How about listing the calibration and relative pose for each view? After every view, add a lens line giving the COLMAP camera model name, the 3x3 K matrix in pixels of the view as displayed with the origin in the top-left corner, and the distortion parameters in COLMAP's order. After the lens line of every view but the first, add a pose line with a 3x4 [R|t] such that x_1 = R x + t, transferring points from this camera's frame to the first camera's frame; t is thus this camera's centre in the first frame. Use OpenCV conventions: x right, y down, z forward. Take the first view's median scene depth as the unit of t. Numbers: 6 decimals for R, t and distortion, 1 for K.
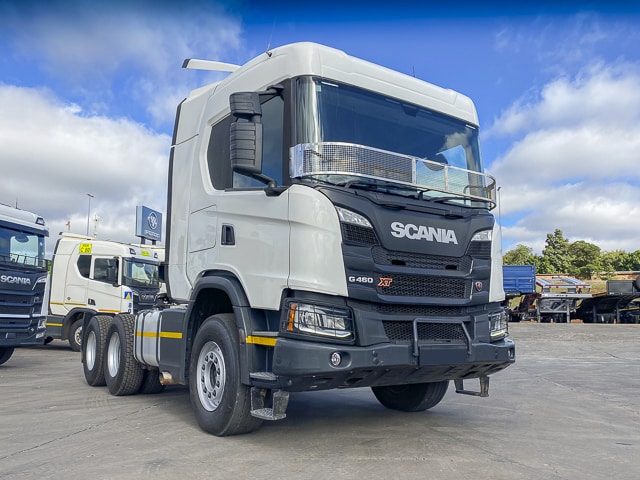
lens RADIAL K [[508.1, 0, 320.0], [0, 508.1, 240.0], [0, 0, 1]] dist [0.017415, 0.002830]
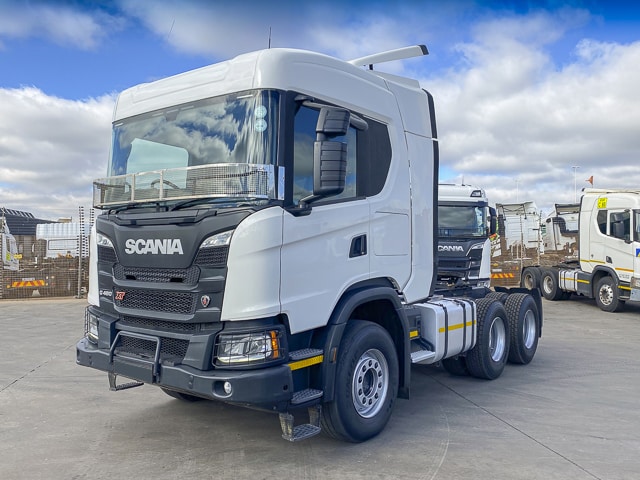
lens RADIAL K [[508.1, 0, 320.0], [0, 508.1, 240.0], [0, 0, 1]] dist [0.017415, 0.002830]
pose [[0.376297, -0.031706, -0.925956, 1.207697], [0.129080, 0.991461, 0.018508, -0.001861], [0.917463, -0.126487, 0.377176, 0.897458]]
